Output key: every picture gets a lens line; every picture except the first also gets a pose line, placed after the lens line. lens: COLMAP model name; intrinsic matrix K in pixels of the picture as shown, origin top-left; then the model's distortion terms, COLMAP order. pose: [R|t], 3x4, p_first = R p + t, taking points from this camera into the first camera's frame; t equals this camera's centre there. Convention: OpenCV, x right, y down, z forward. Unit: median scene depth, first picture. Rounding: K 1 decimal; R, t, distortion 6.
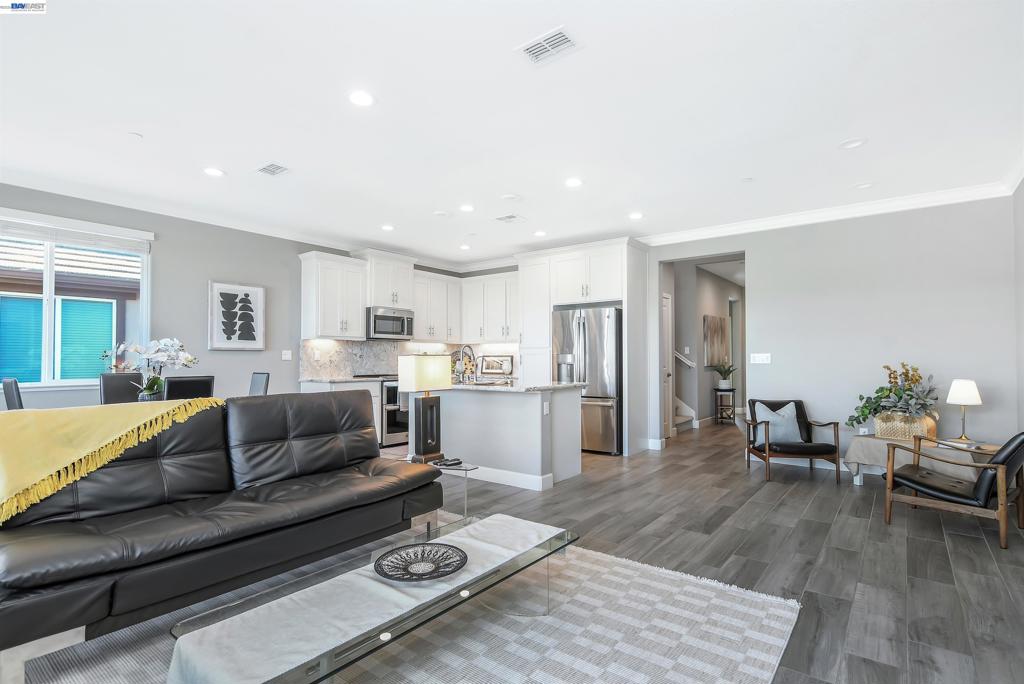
lens RADIAL K [[519.9, 0, 504.6], [0, 519.9, 353.8], [0, 0, 1]] dist [0.018706, -0.000049]
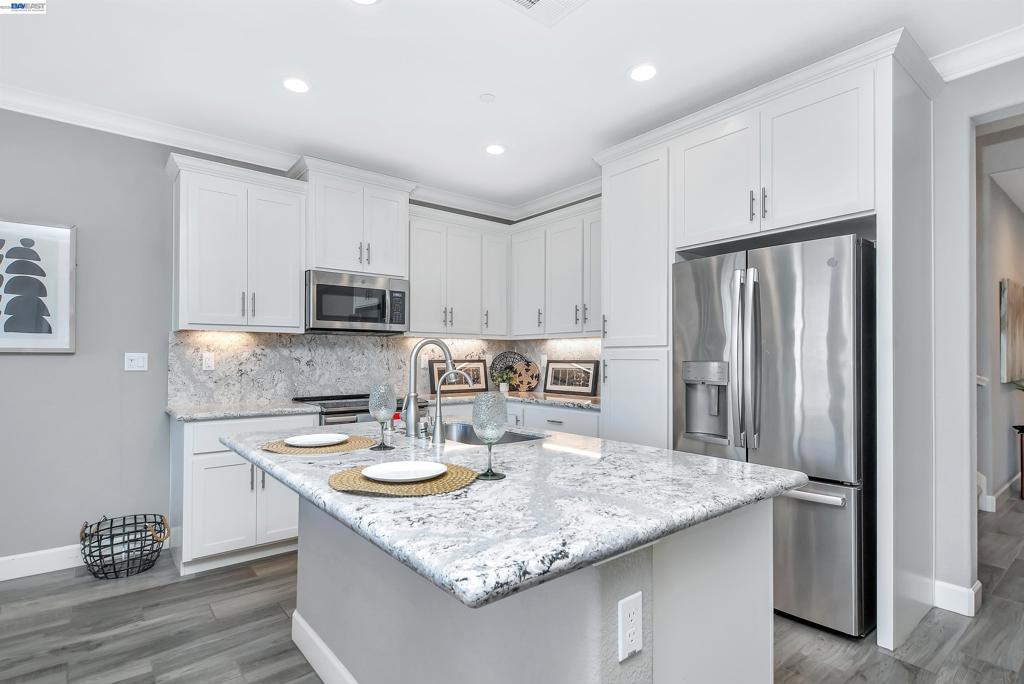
lens RADIAL K [[519.9, 0, 504.6], [0, 519.9, 353.8], [0, 0, 1]] dist [0.018706, -0.000049]
pose [[0.972173, 0.001056, -0.234263, 0.055797], [-0.000135, 0.999992, 0.003945, -0.006914], [0.234265, -0.003803, 0.972165, 0.531208]]
